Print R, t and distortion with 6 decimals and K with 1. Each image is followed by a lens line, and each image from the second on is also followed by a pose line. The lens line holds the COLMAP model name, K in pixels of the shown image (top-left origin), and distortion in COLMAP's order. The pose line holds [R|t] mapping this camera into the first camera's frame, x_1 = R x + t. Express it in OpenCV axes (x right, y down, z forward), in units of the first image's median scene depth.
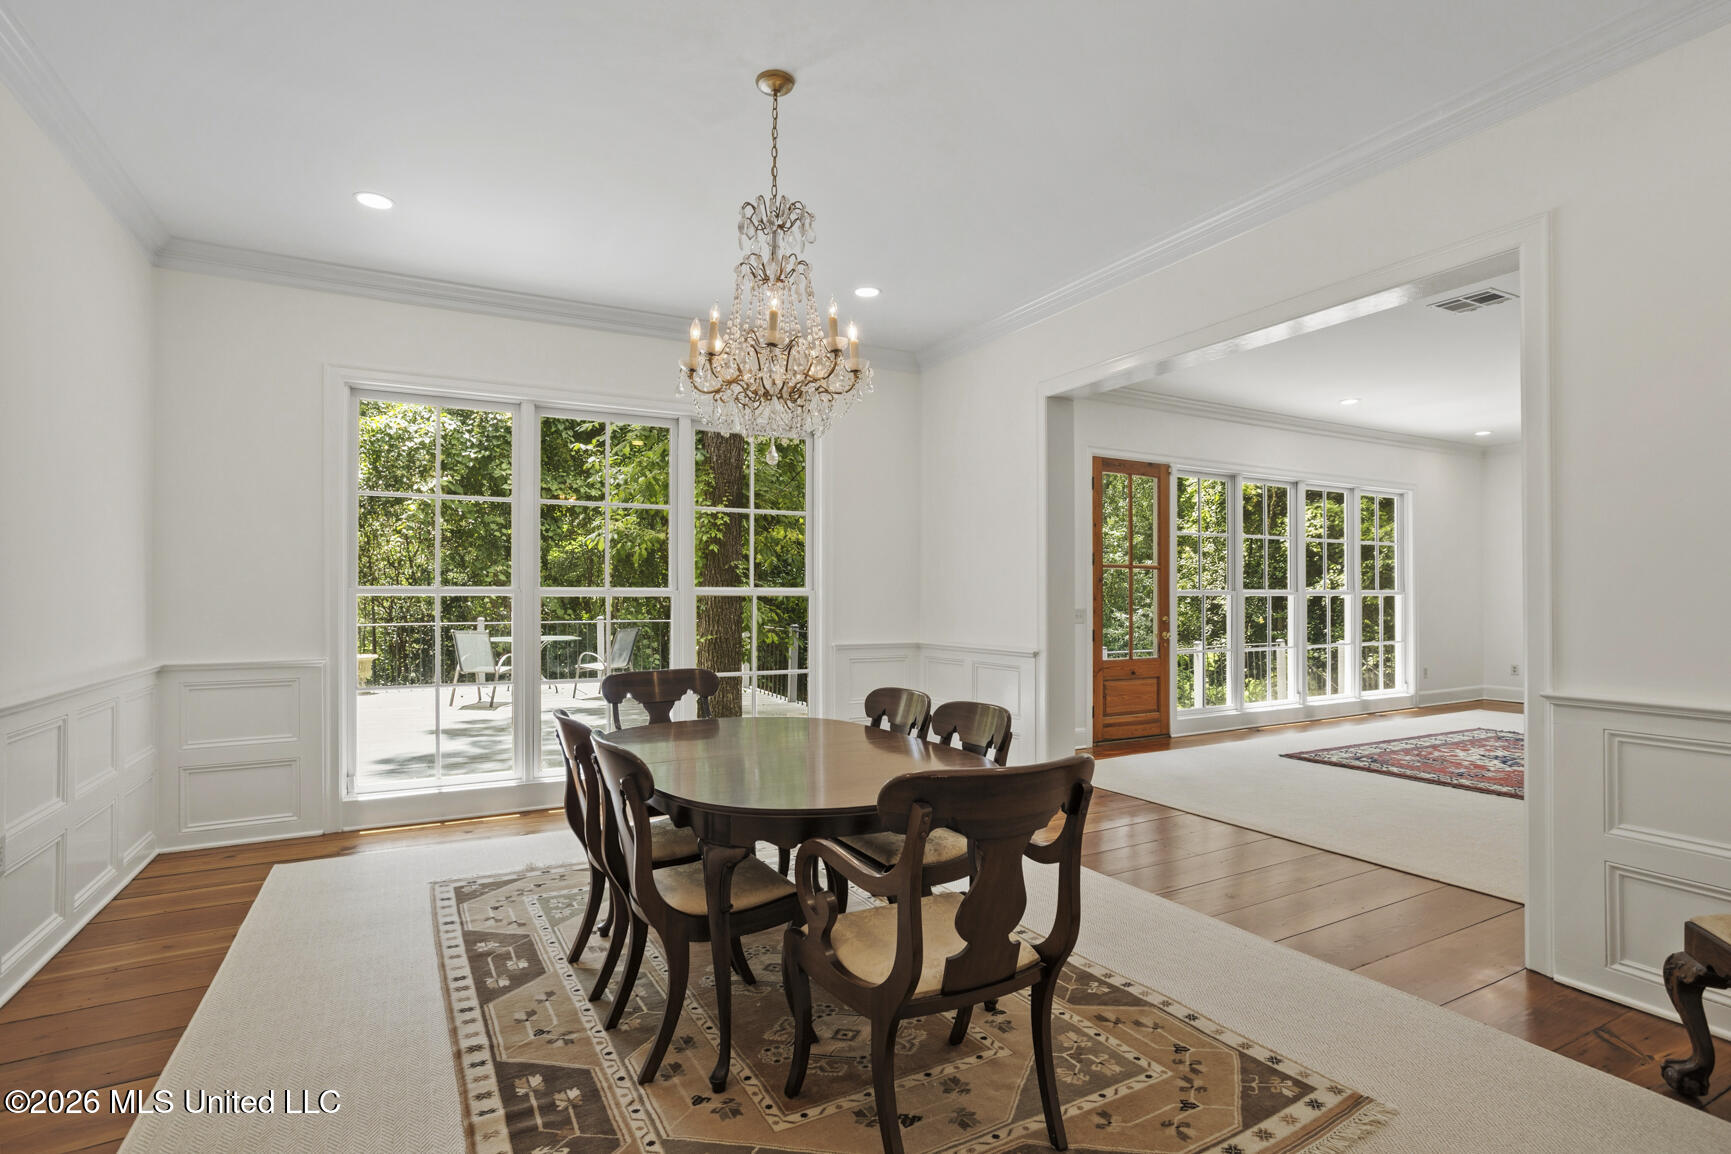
lens RADIAL K [[837.8, 0, 867.2], [0, 837.8, 590.0], [0, 0, 1]] dist [-0.018150, 0.009667]
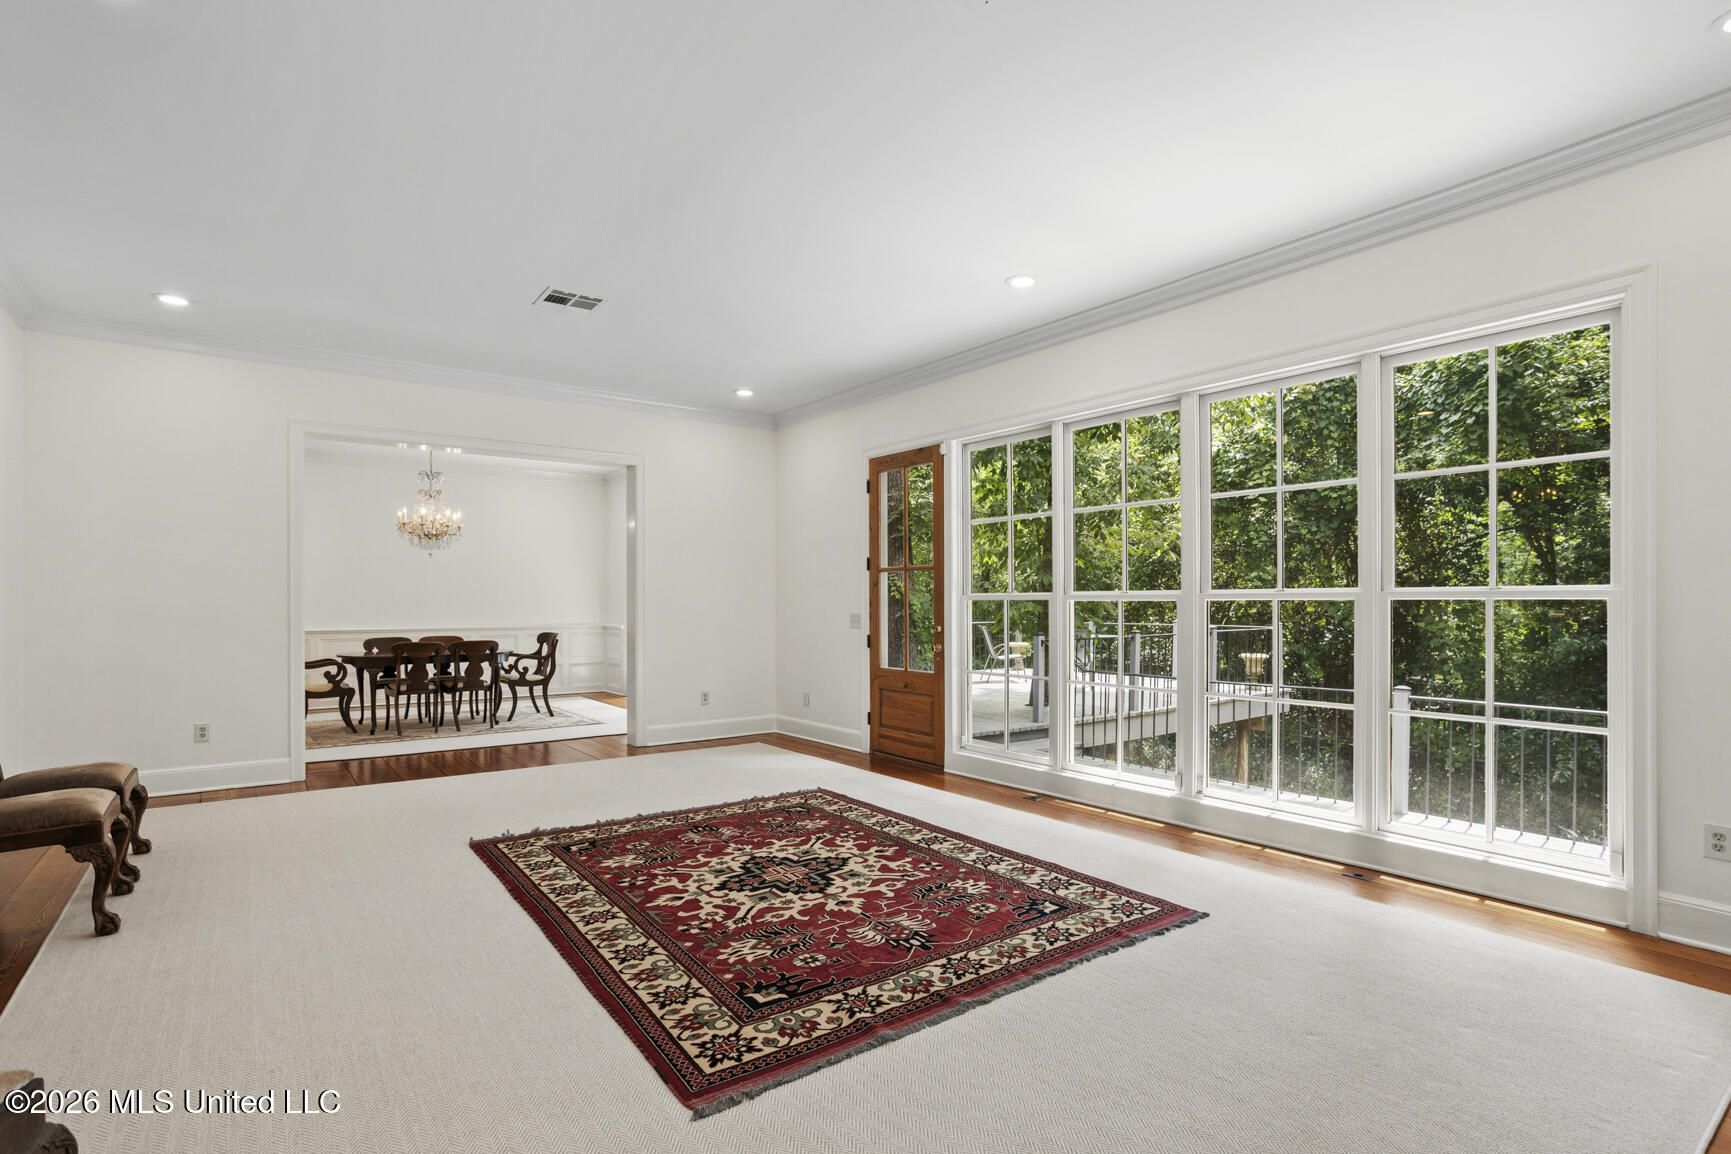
lens RADIAL K [[837.8, 0, 834.6], [0, 837.8, 600.3], [0, 0, 1]] dist [-0.018150, 0.009667]
pose [[0.114948, -0.003669, -0.993365, 1.185360], [0.012597, 0.999918, -0.002236, 0.007147], [0.993292, -0.012256, 0.114985, 0.803623]]
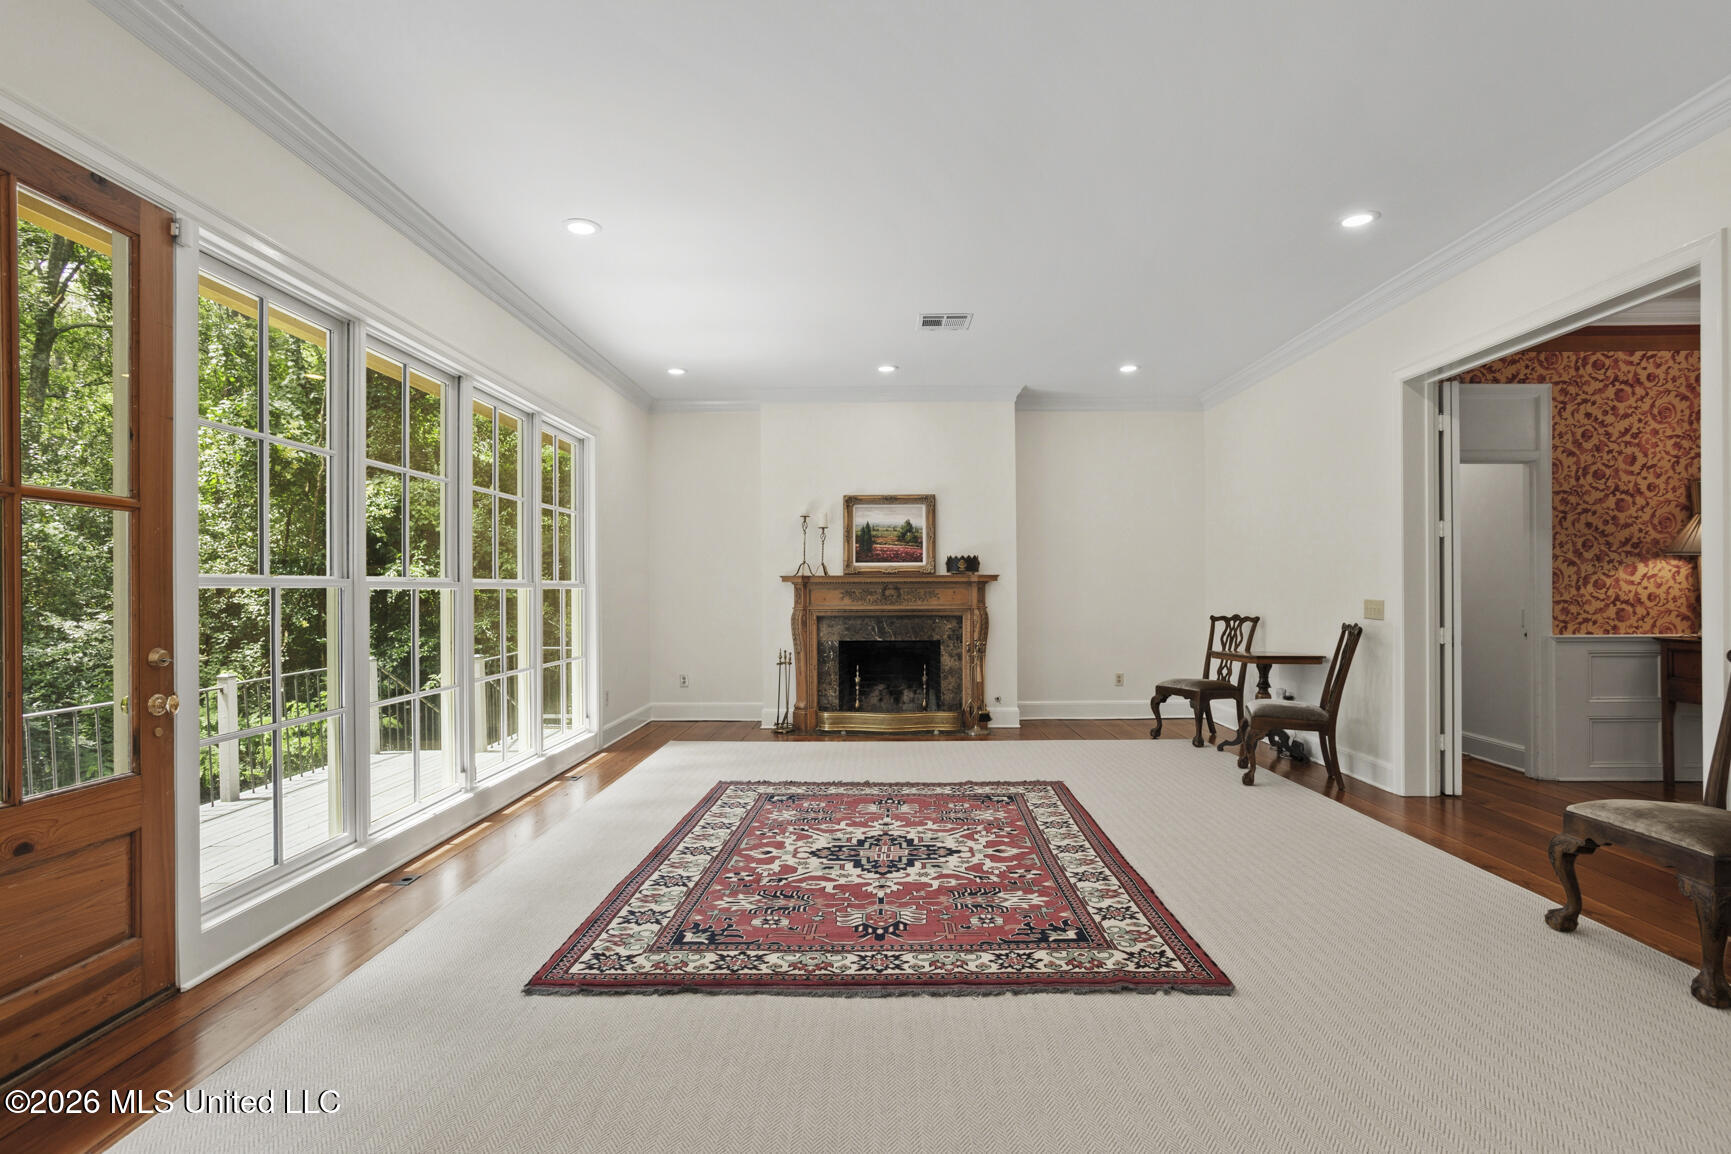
lens RADIAL K [[837.8, 0, 871.5], [0, 837.8, 585.9], [0, 0, 1]] dist [-0.018150, 0.009667]
pose [[0.489506, 0.001224, 0.871999, 0.202460], [-0.001695, 0.999998, -0.000453, 0.005036], [-0.871998, -0.001256, 0.489507, 0.578383]]
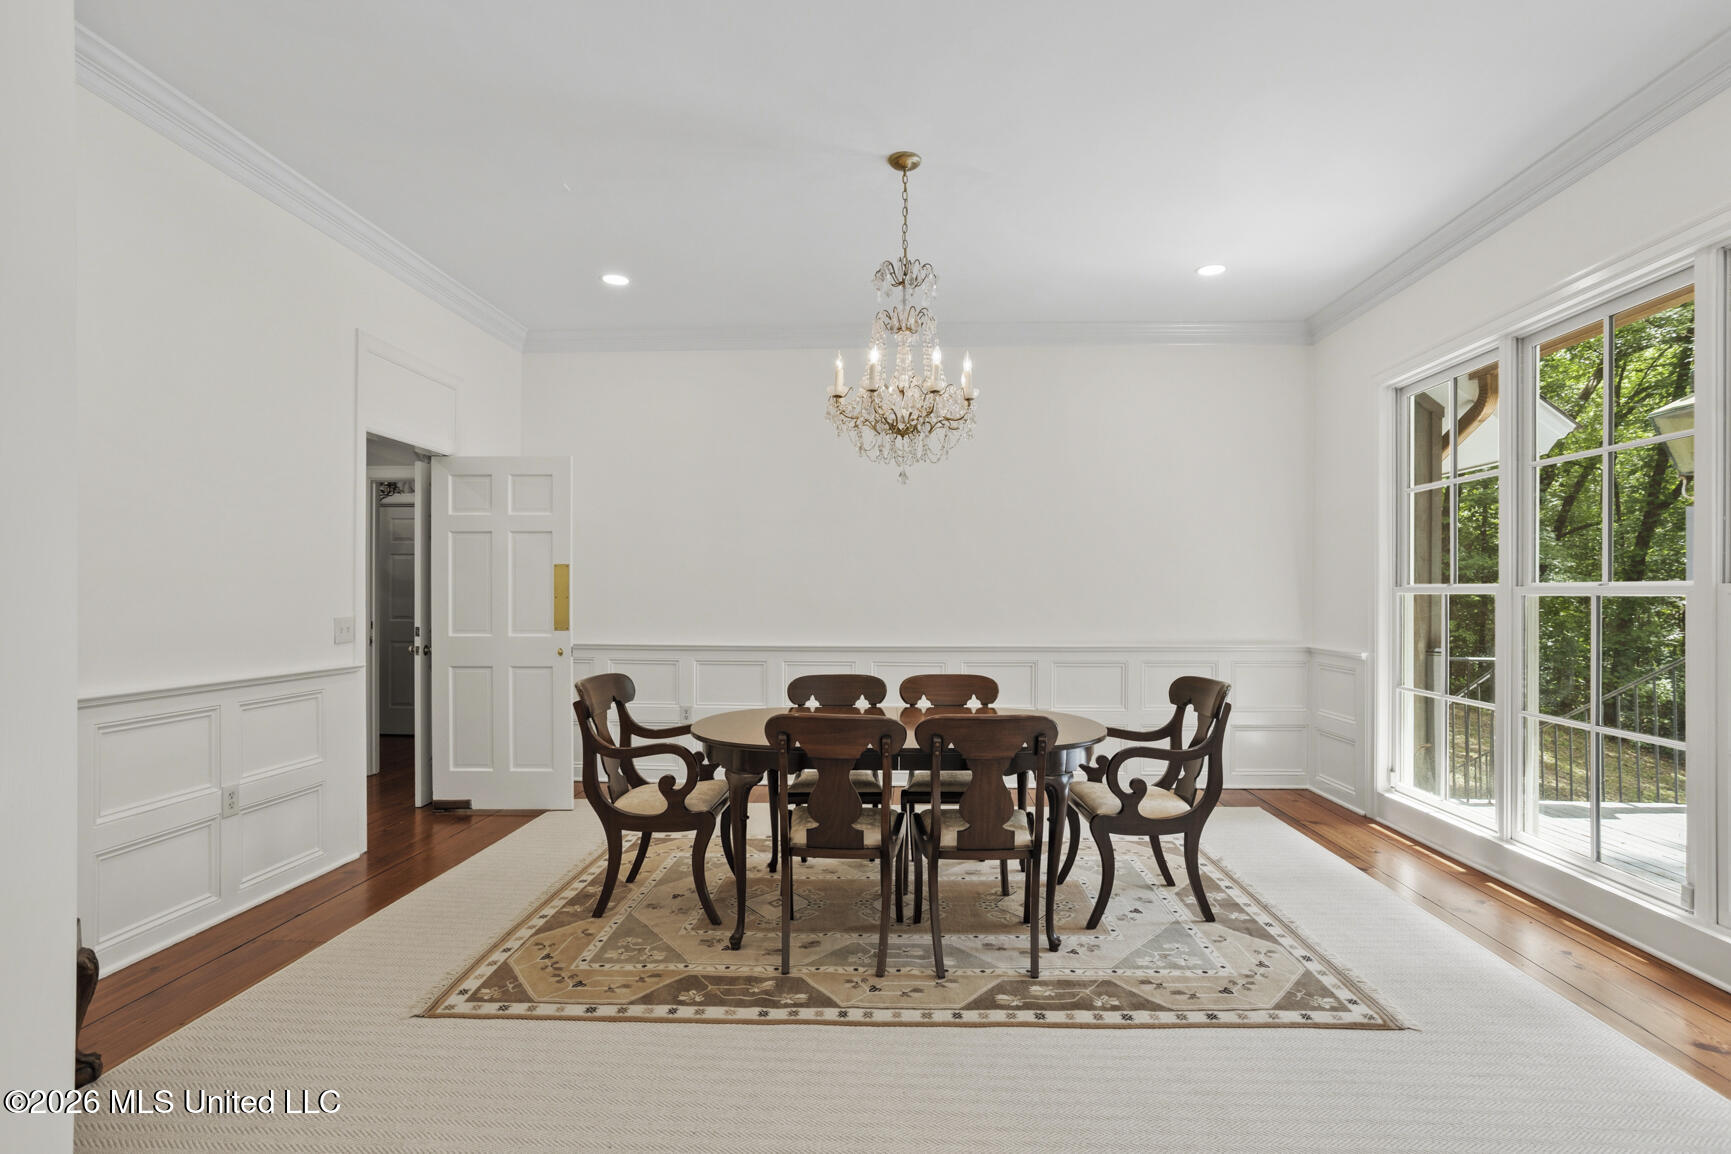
lens RADIAL K [[837.8, 0, 870.9], [0, 837.8, 588.8], [0, 0, 1]] dist [-0.018150, 0.009667]
pose [[-0.514589, -0.003312, -0.857431, 0.357772], [0.008379, 0.999925, -0.008891, 0.002179], [0.857396, -0.011760, -0.514523, 0.598528]]
